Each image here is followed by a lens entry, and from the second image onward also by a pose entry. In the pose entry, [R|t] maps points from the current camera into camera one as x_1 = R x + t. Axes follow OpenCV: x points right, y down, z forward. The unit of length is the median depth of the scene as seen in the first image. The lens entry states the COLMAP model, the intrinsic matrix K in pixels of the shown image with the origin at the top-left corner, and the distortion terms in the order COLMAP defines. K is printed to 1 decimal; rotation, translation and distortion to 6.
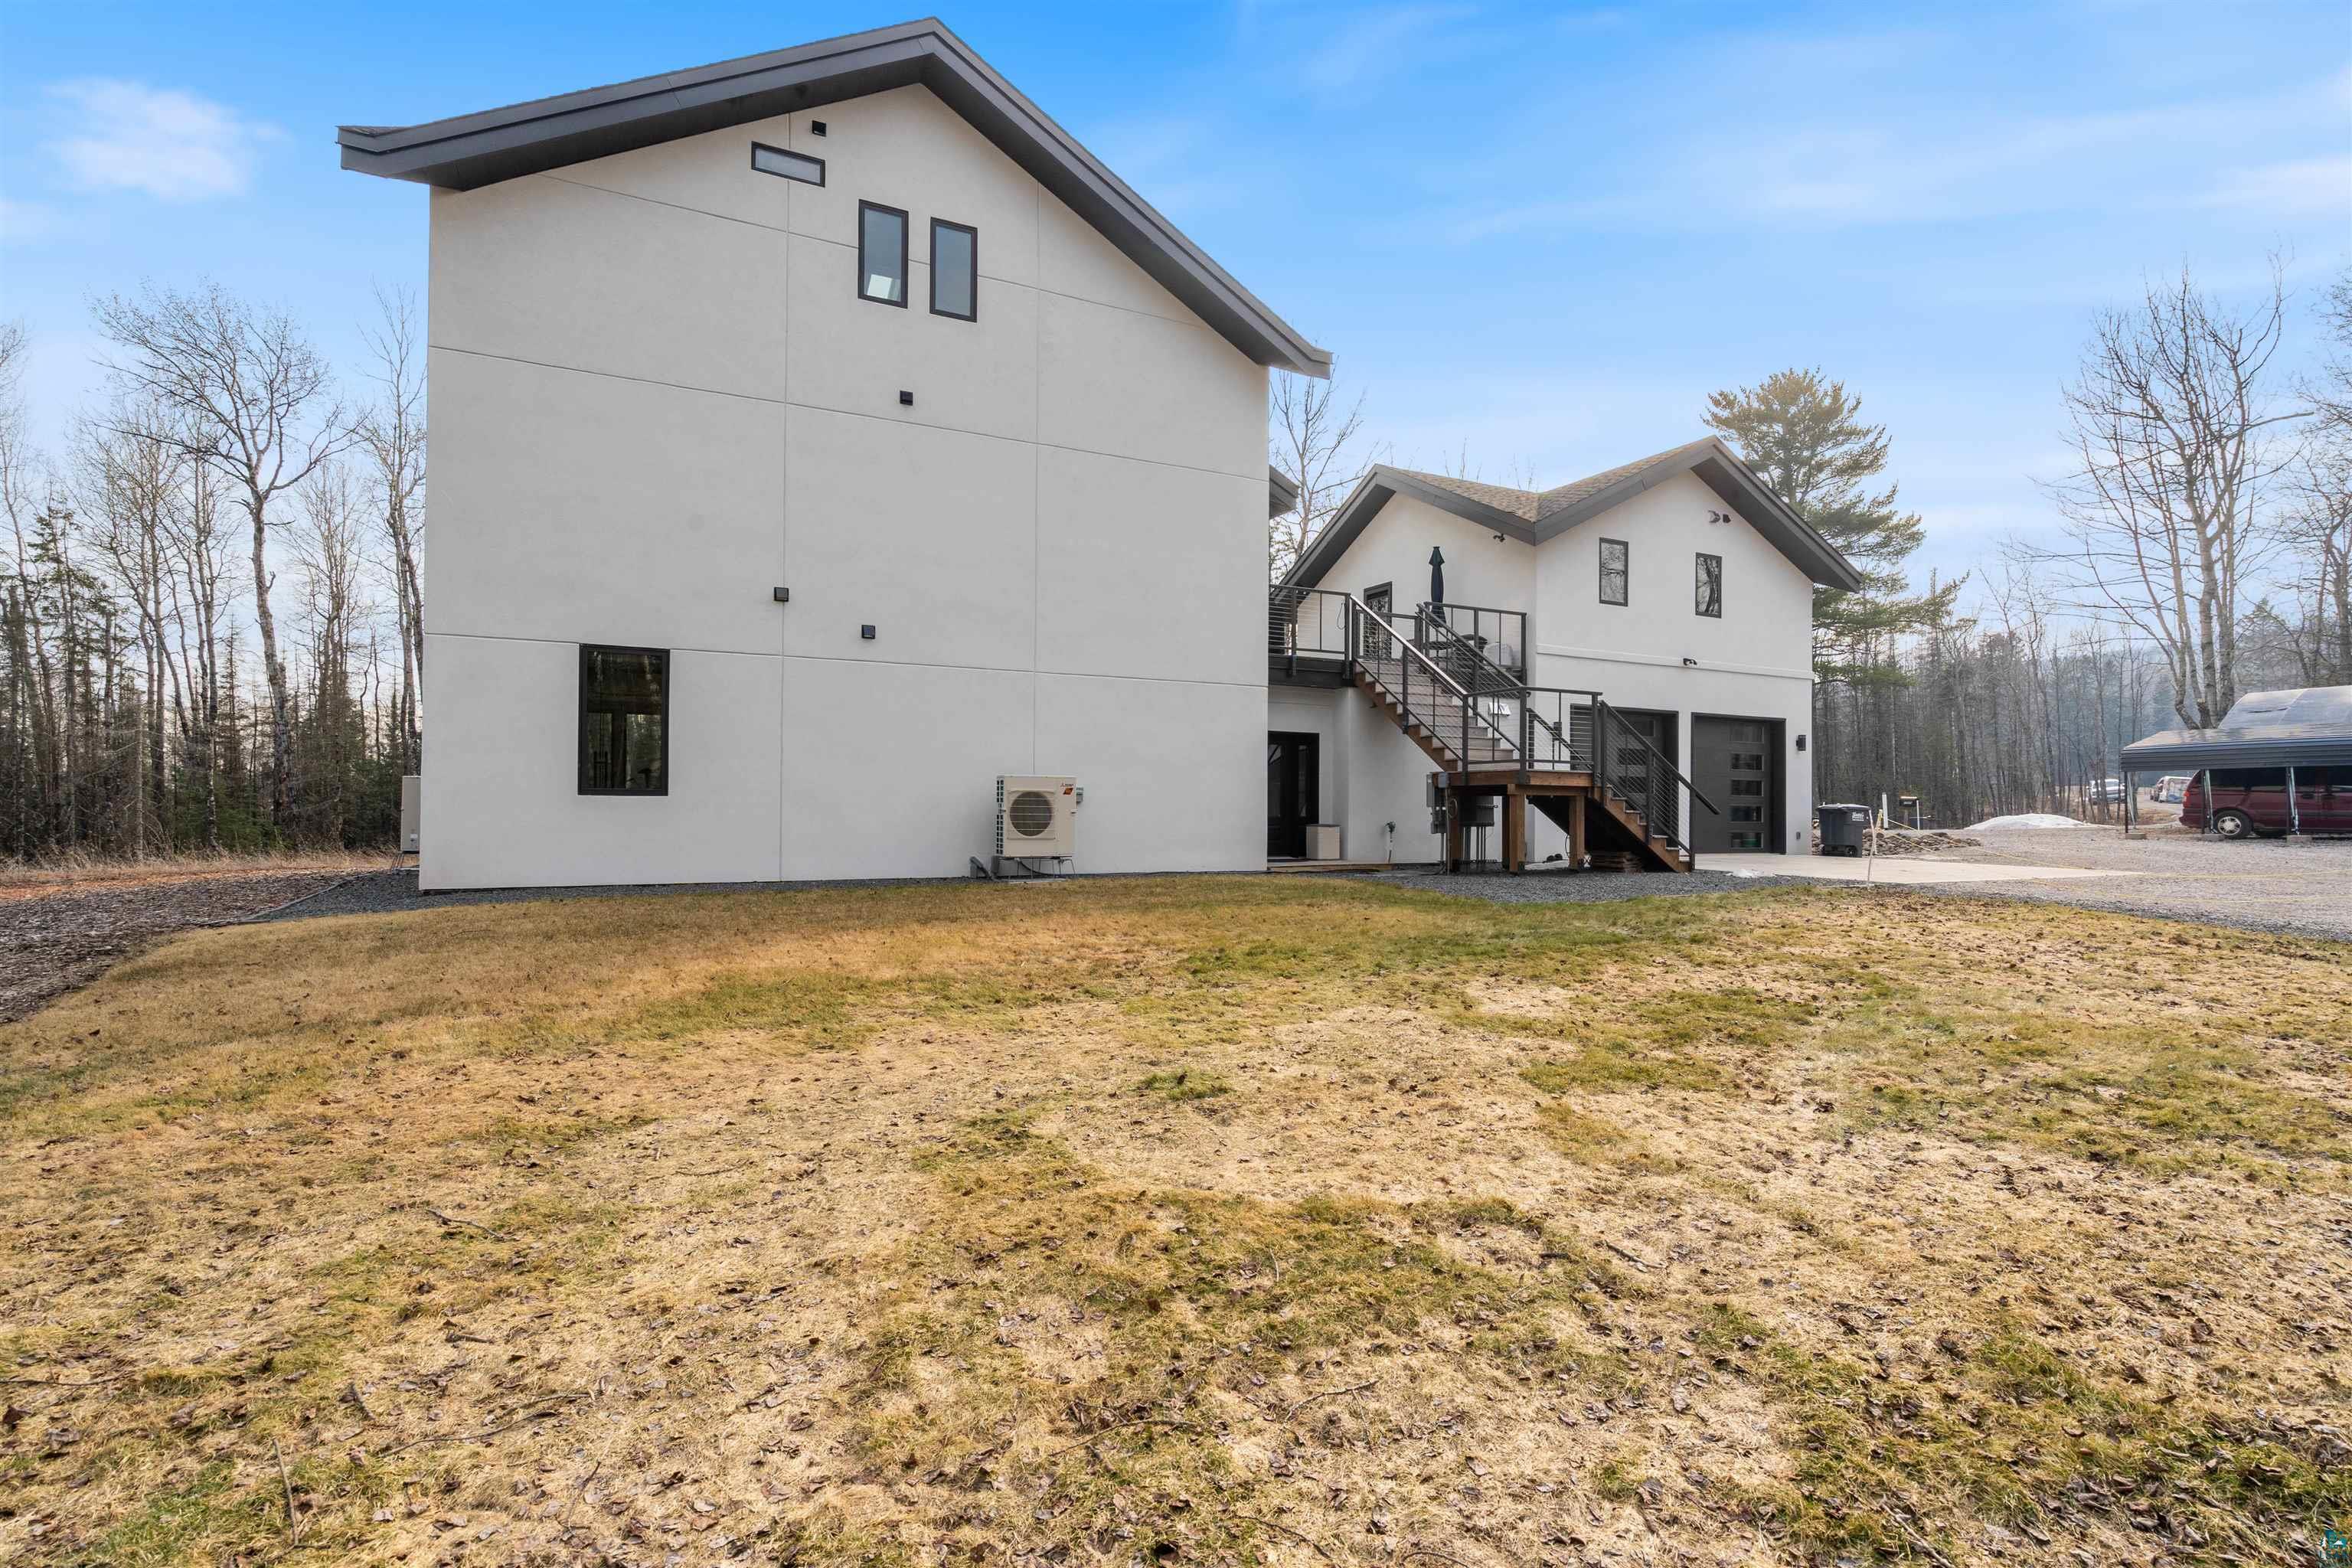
lens RADIAL K [[1058.0, 0, 1178.0], [0, 1058.0, 795.6], [0, 0, 1]] dist [0.003384, 0.000046]
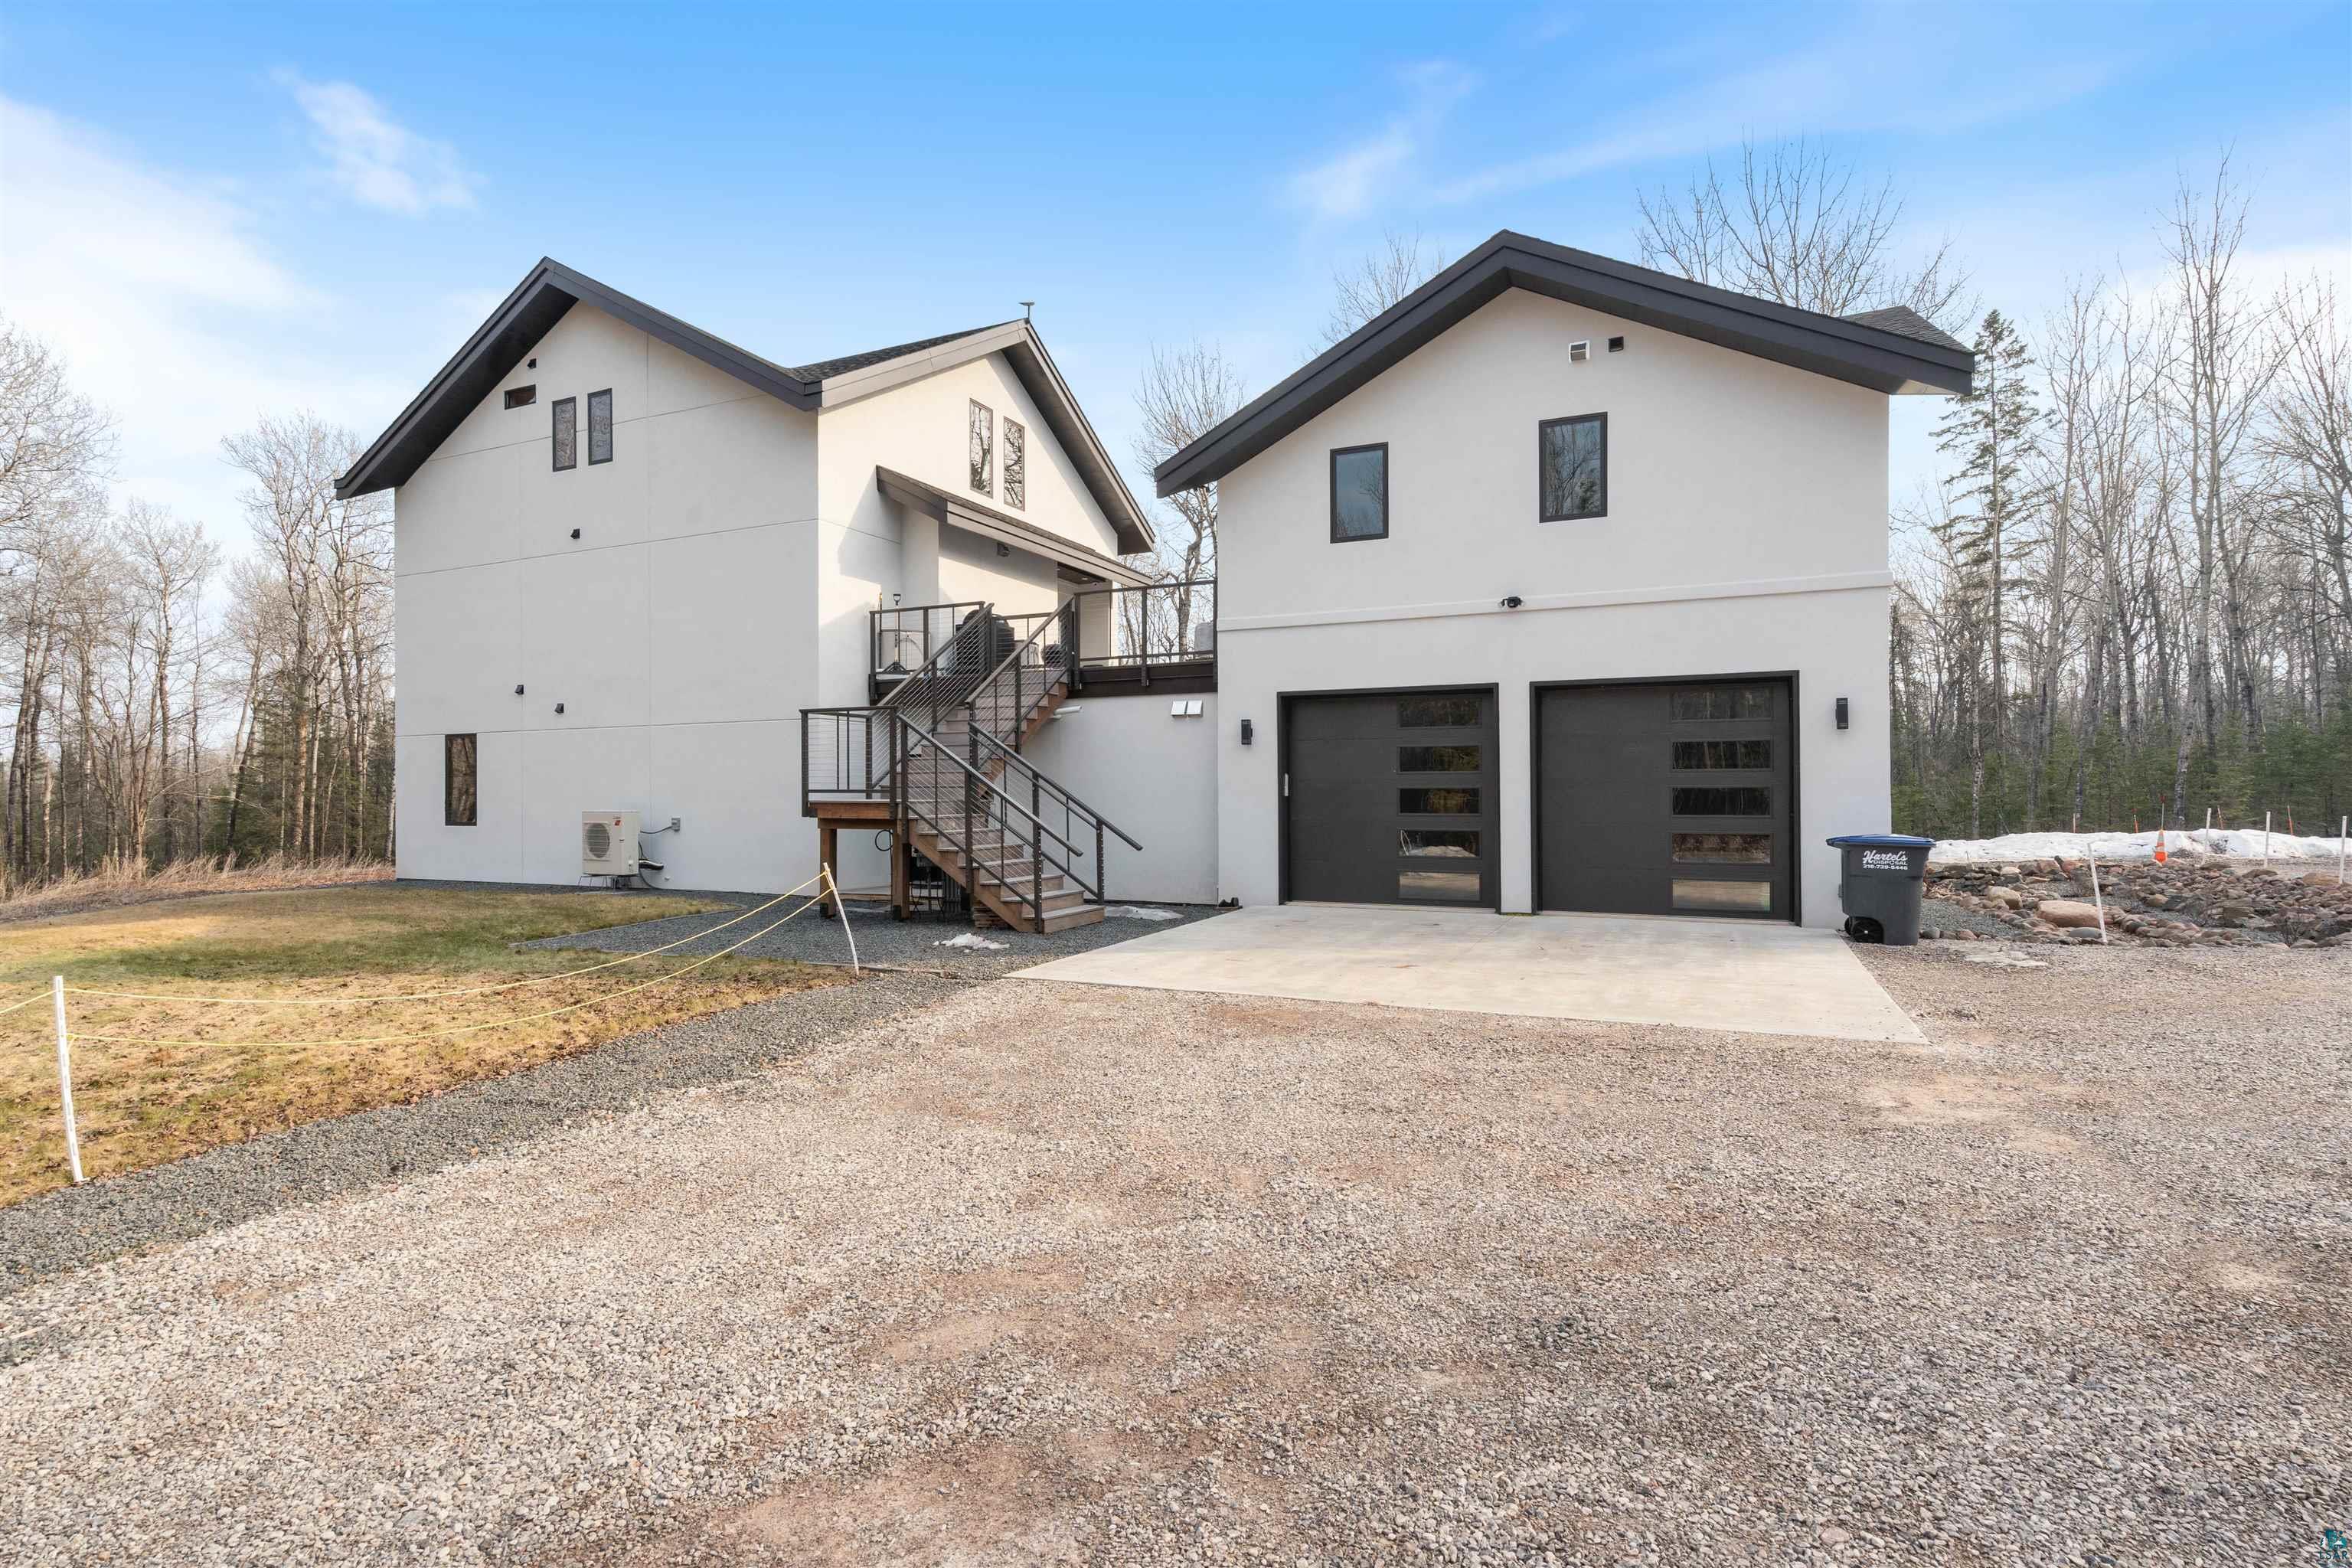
lens RADIAL K [[1109.4, 0, 1178.5], [0, 1109.4, 786.8], [0, 0, 1]] dist [-0.000899, -0.000118]
pose [[0.643965, -0.014422, -0.764919, 1.234096], [0.019113, 0.999814, -0.002759, -0.028737], [0.764816, -0.012843, 0.644120, 0.620239]]
